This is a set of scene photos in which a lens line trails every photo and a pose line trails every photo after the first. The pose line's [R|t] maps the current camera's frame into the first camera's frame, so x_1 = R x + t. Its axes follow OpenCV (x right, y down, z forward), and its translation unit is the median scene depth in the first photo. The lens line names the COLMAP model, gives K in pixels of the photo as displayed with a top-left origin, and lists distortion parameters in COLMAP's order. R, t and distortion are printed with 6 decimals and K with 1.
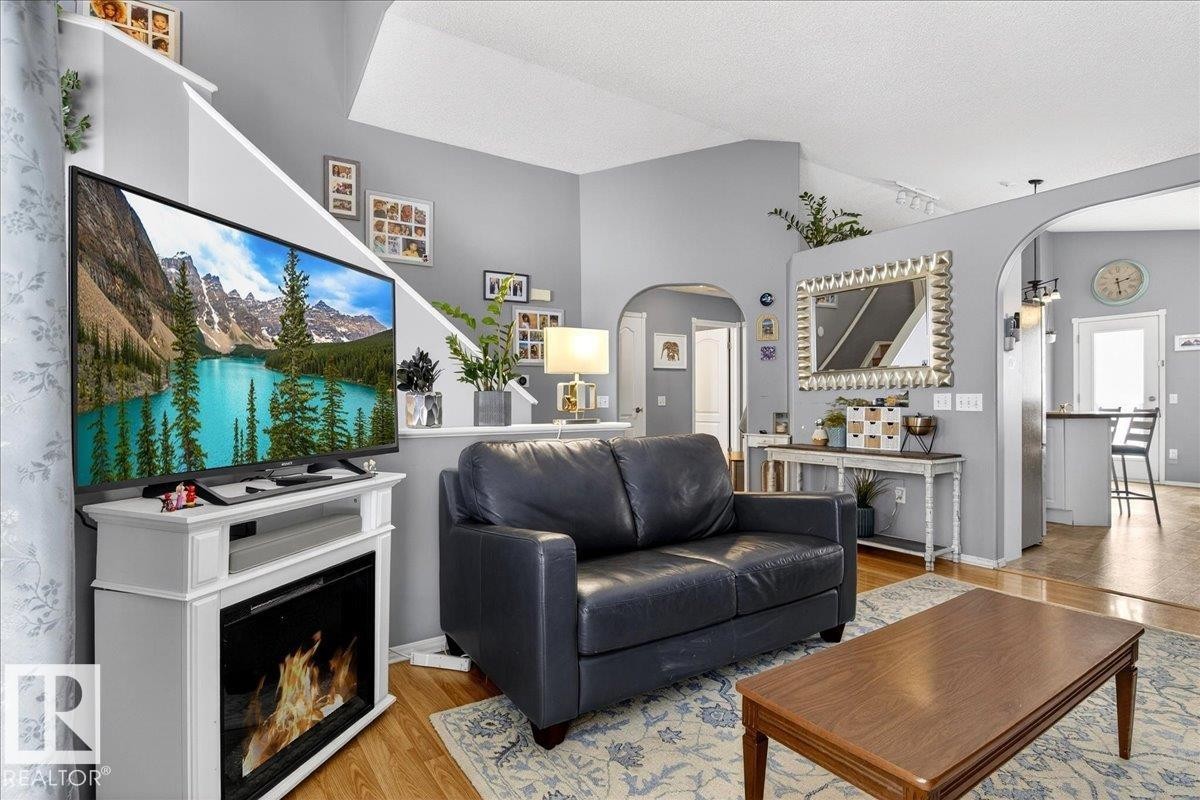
lens RADIAL K [[574.2, 0, 590.2], [0, 574.2, 403.0], [0, 0, 1]] dist [-0.008710, -0.000230]
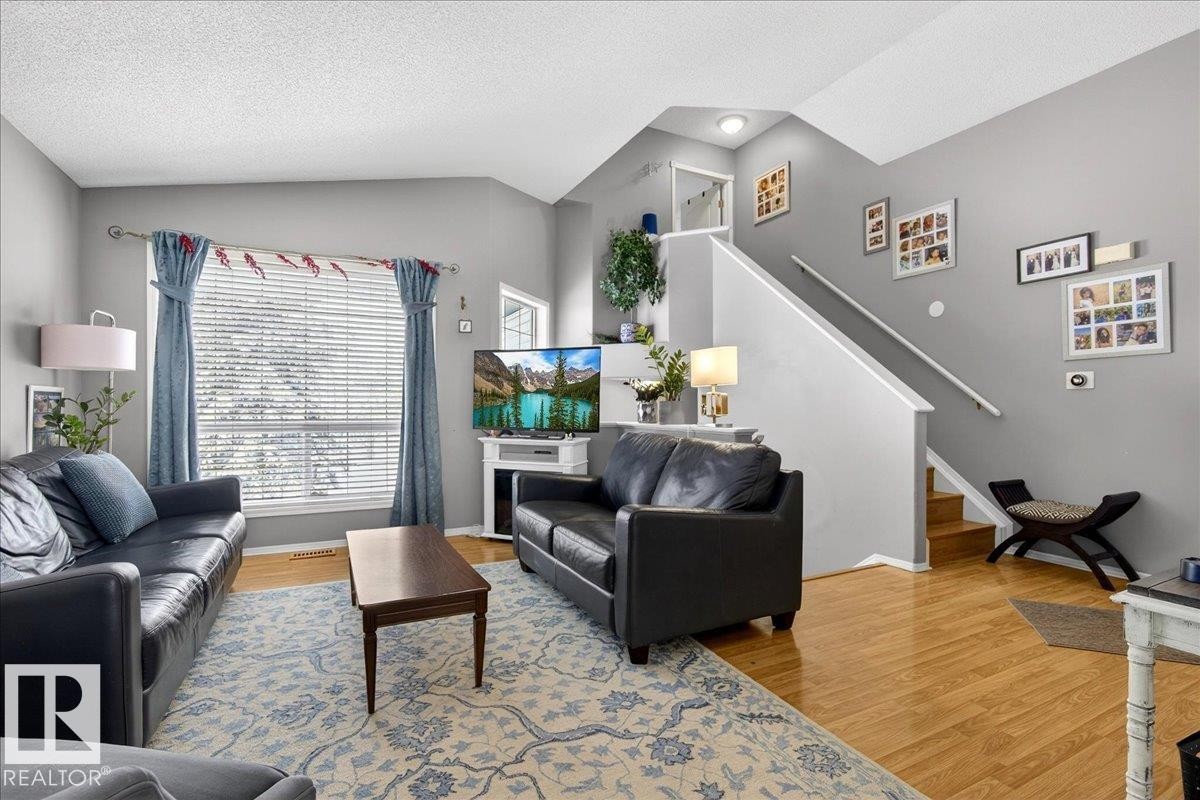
lens RADIAL K [[554.9, 0, 600.0], [0, 554.9, 400.0], [0, 0, 1]] dist [-0.023604, -0.000019]
pose [[-0.110138, -0.007593, -0.993887, 0.750613], [-0.005682, 0.999959, -0.007010, -0.007184], [0.993900, 0.004875, -0.110177, 0.559260]]
